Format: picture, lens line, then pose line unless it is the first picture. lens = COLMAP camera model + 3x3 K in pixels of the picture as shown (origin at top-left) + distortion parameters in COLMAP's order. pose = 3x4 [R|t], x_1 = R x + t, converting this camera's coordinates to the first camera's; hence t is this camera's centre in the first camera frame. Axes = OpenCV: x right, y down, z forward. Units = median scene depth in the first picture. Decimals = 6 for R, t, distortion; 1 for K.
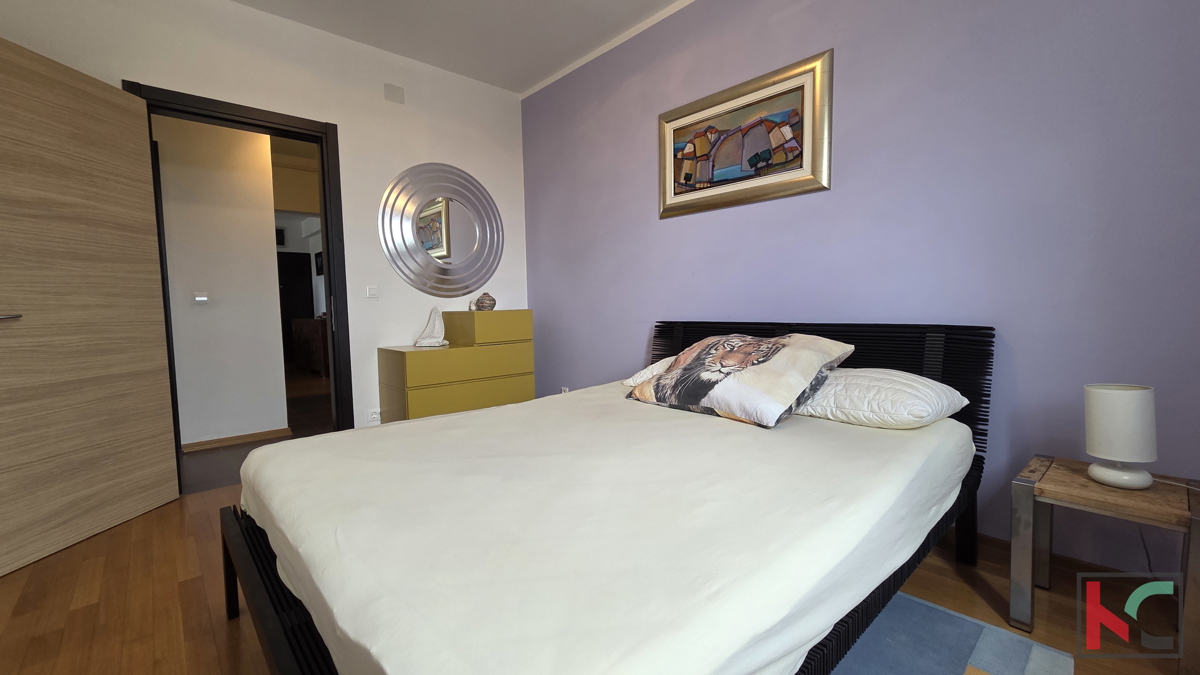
lens RADIAL K [[490.7, 0, 599.9], [0, 490.7, 338.6], [0, 0, 1]] dist [0.003272, -0.001739]
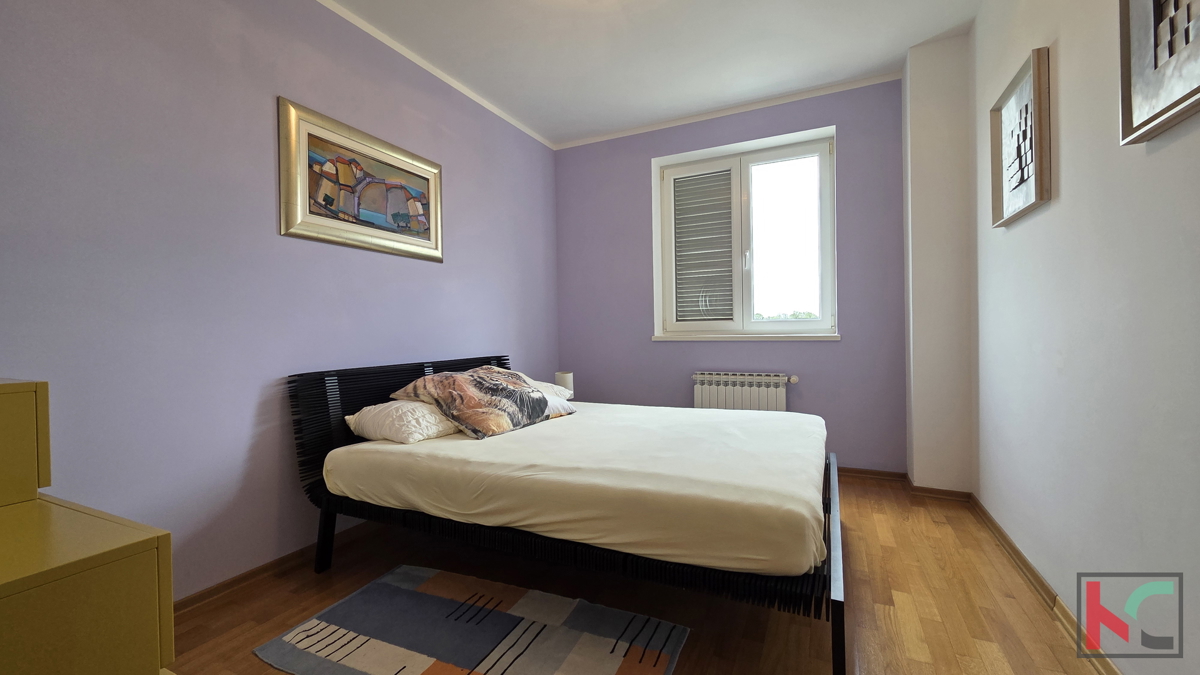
lens RADIAL K [[490.7, 0, 599.0], [0, 490.7, 333.7], [0, 0, 1]] dist [0.003272, -0.001739]
pose [[-0.375607, 0.021217, 0.926536, -0.821742], [0.086821, 0.996147, 0.012386, -0.072226], [-0.922703, 0.085095, -0.376002, 0.957068]]
